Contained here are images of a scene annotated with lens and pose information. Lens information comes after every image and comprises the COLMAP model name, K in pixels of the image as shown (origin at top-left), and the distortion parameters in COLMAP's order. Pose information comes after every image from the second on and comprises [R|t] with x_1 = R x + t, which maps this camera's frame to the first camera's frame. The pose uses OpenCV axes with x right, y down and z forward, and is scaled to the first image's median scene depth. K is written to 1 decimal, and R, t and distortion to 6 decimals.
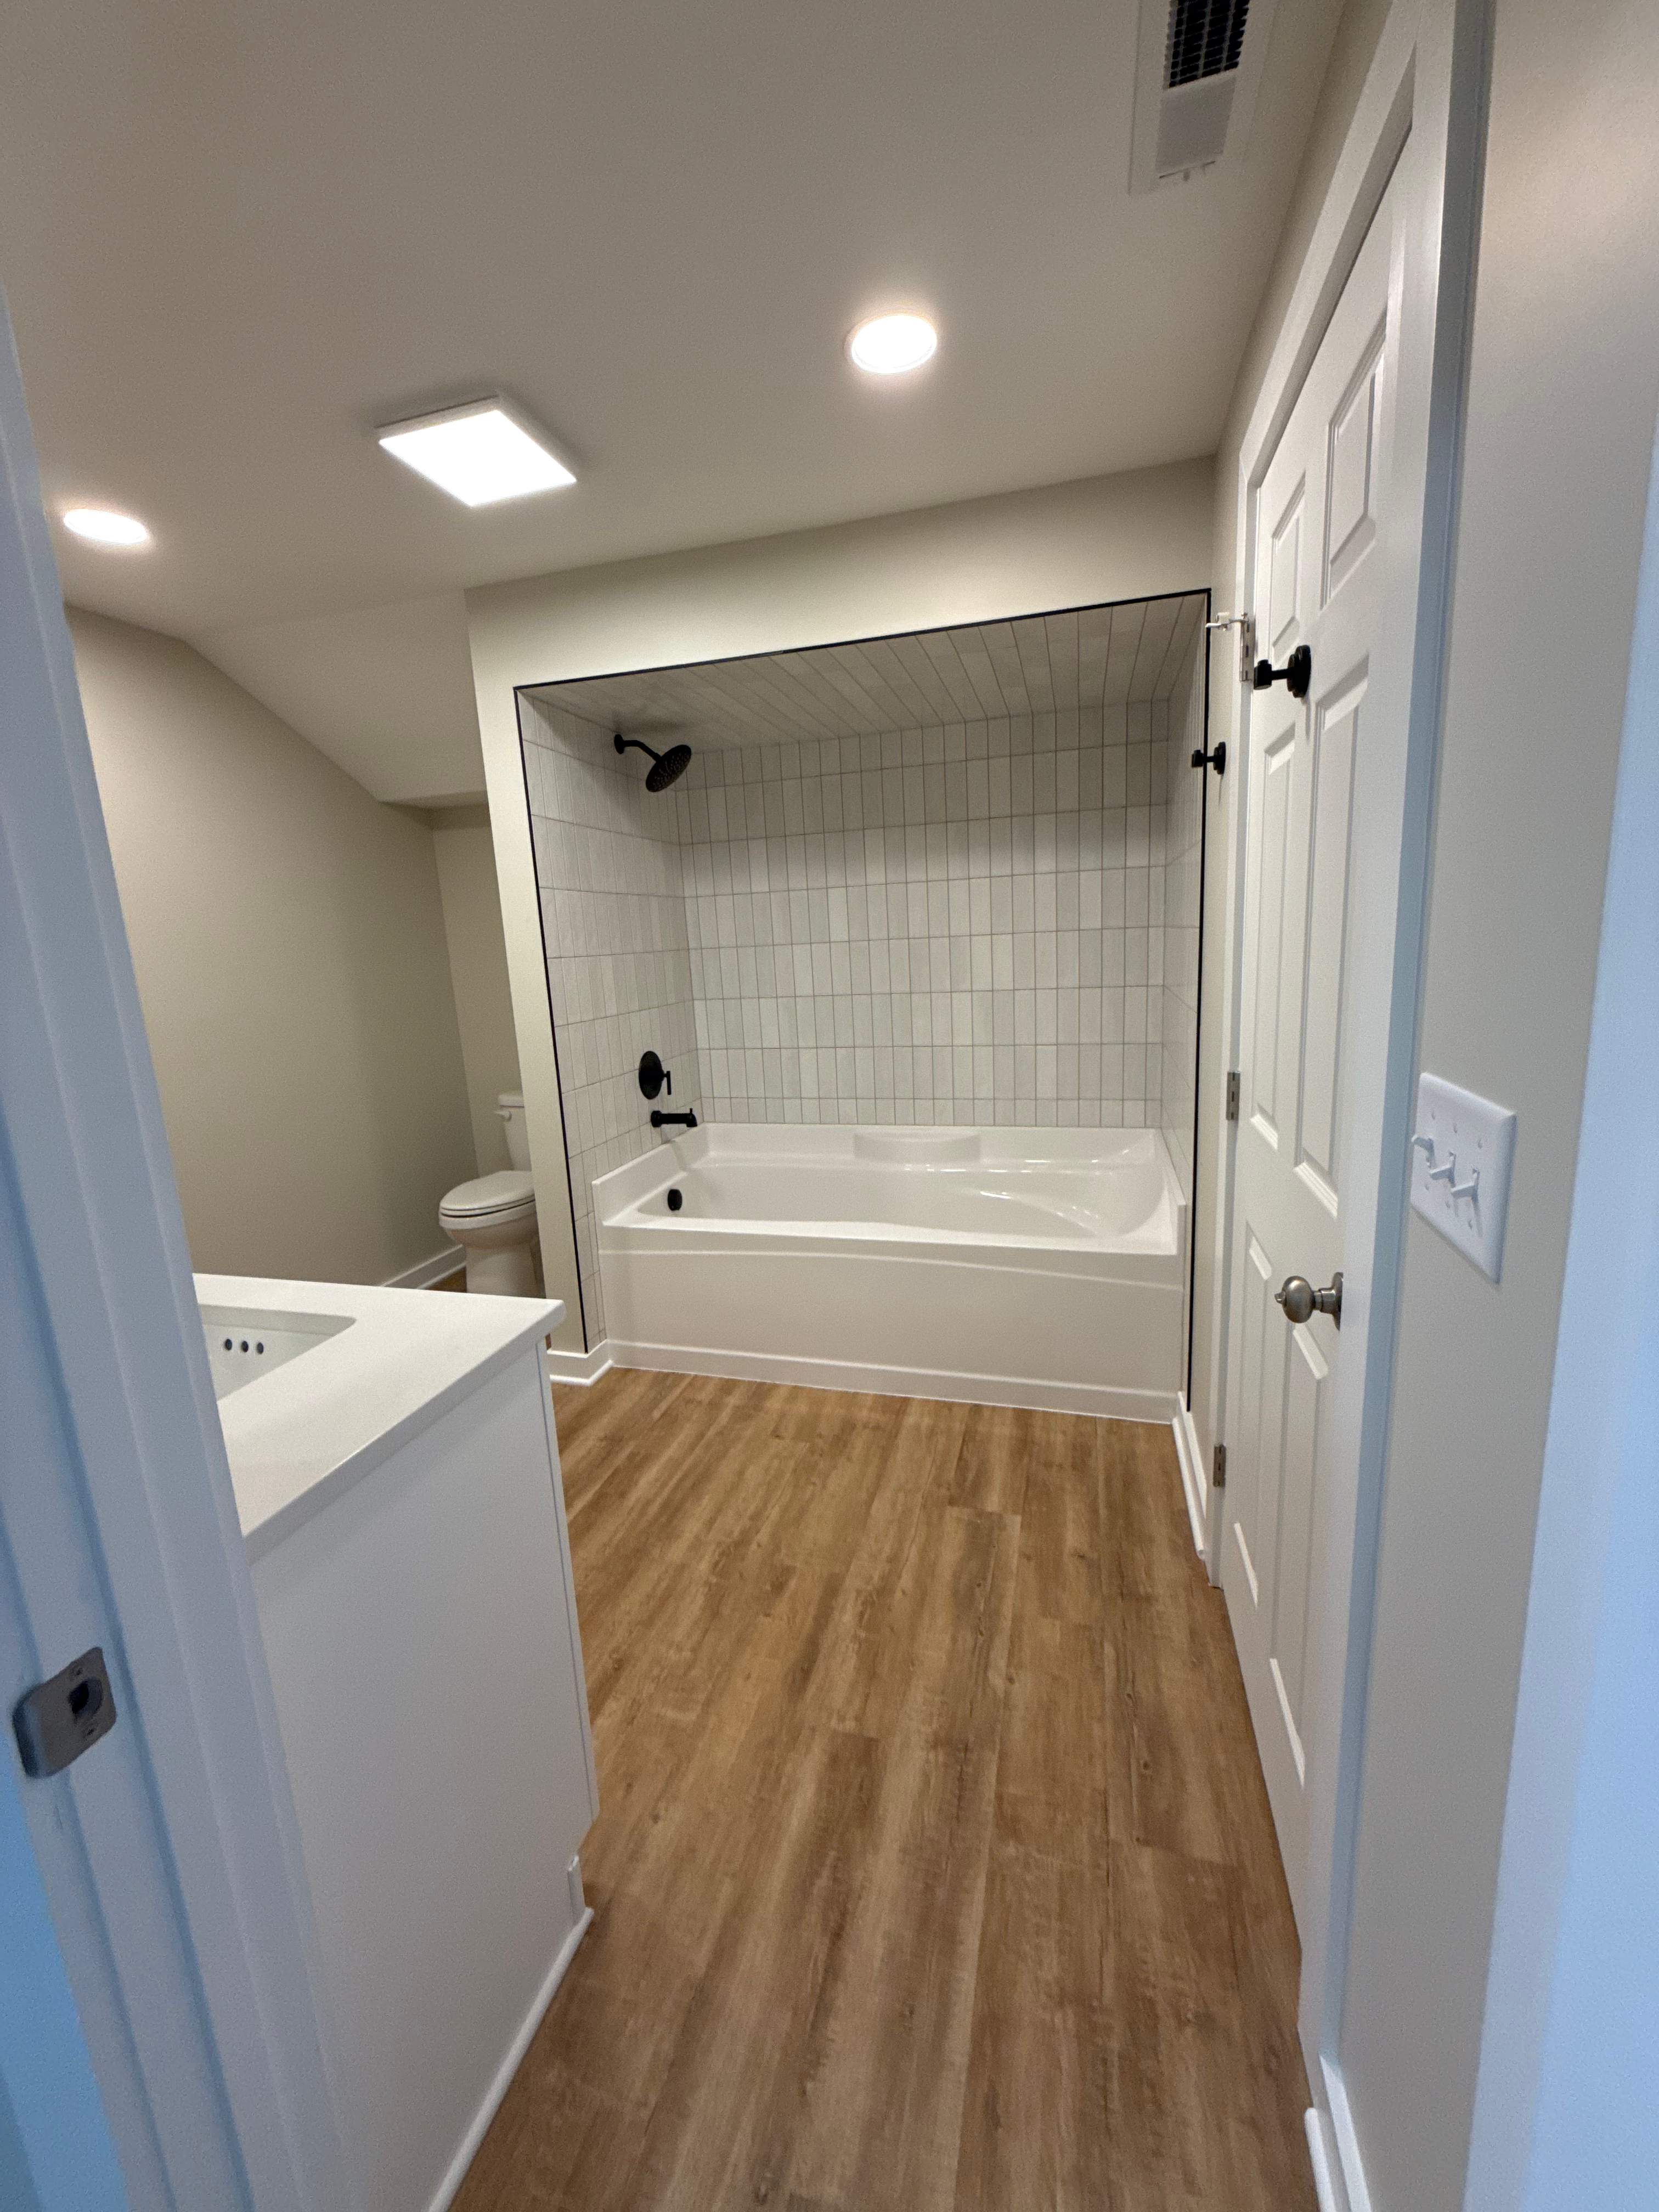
lens RADIAL K [[875.2, 0, 829.6], [0, 875.2, 1103.1], [0, 0, 1]] dist [-0.002624, 0.000806]
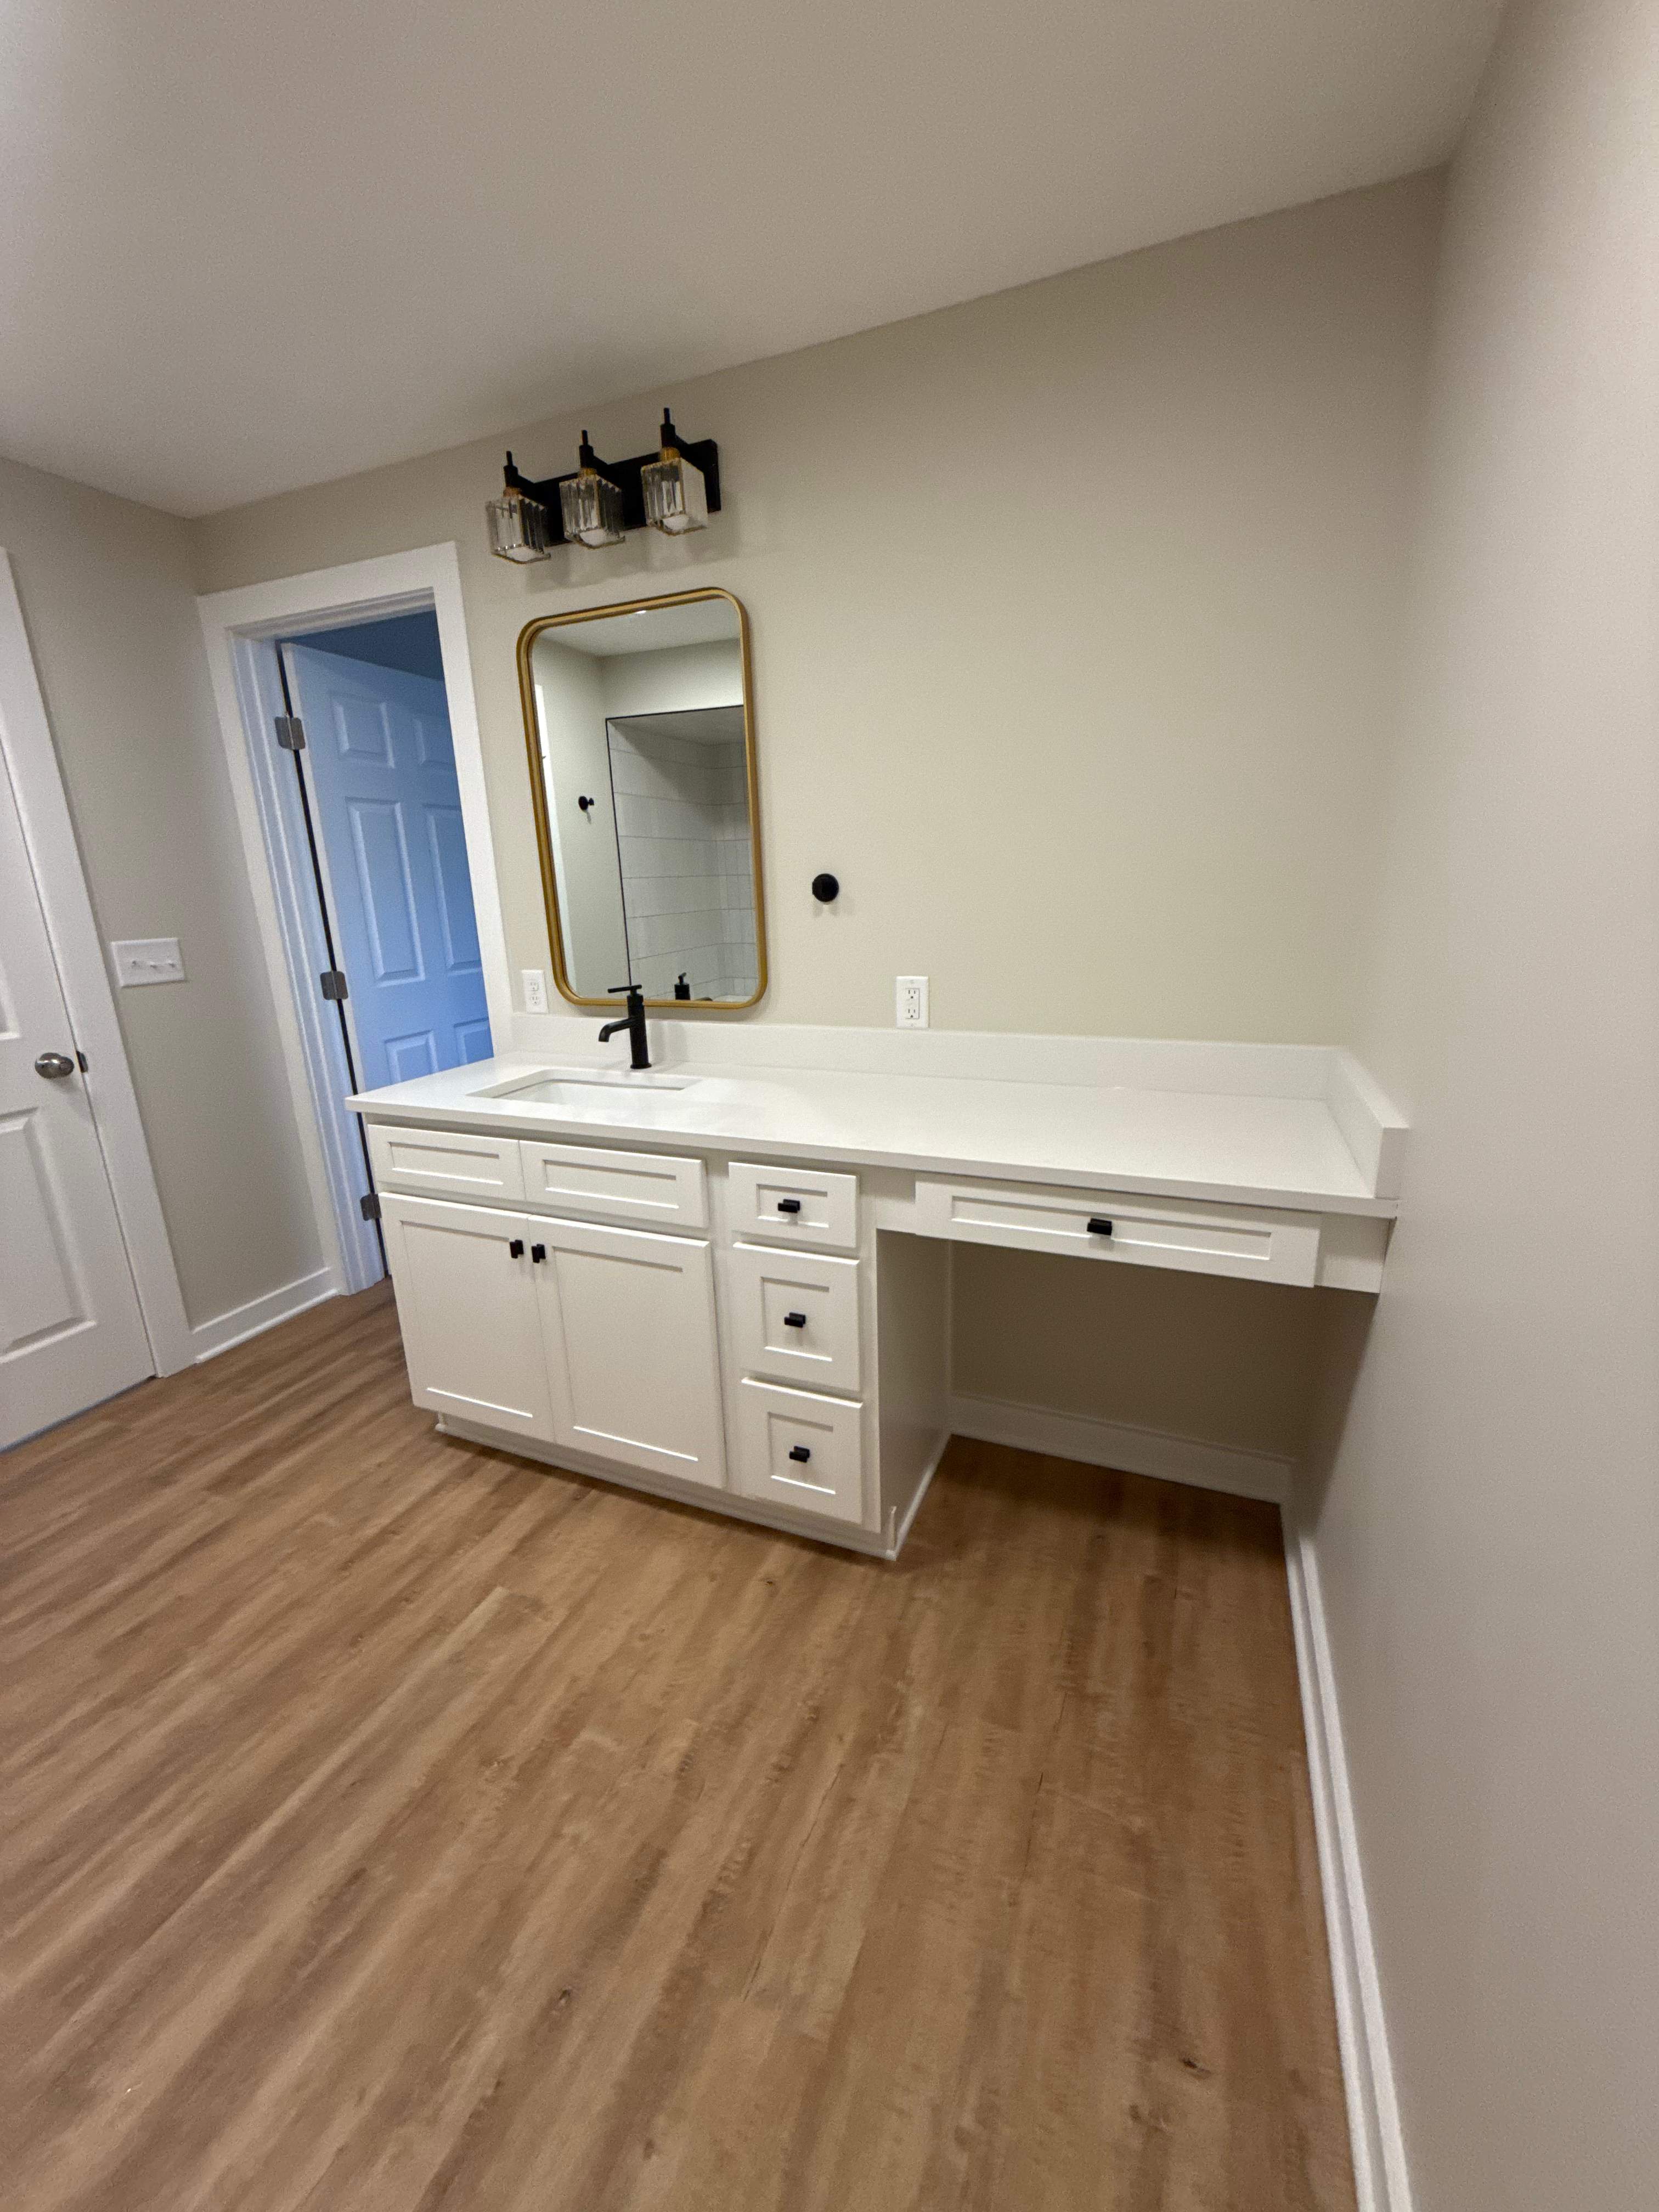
lens RADIAL K [[875.2, 0, 829.6], [0, 875.2, 1103.1], [0, 0, 1]] dist [-0.002624, 0.000806]
pose [[-0.989195, 0.044112, 0.139813, -0.677470], [0.099830, 0.901077, 0.422012, -0.172325], [-0.107367, 0.431410, -0.895744, 1.122860]]
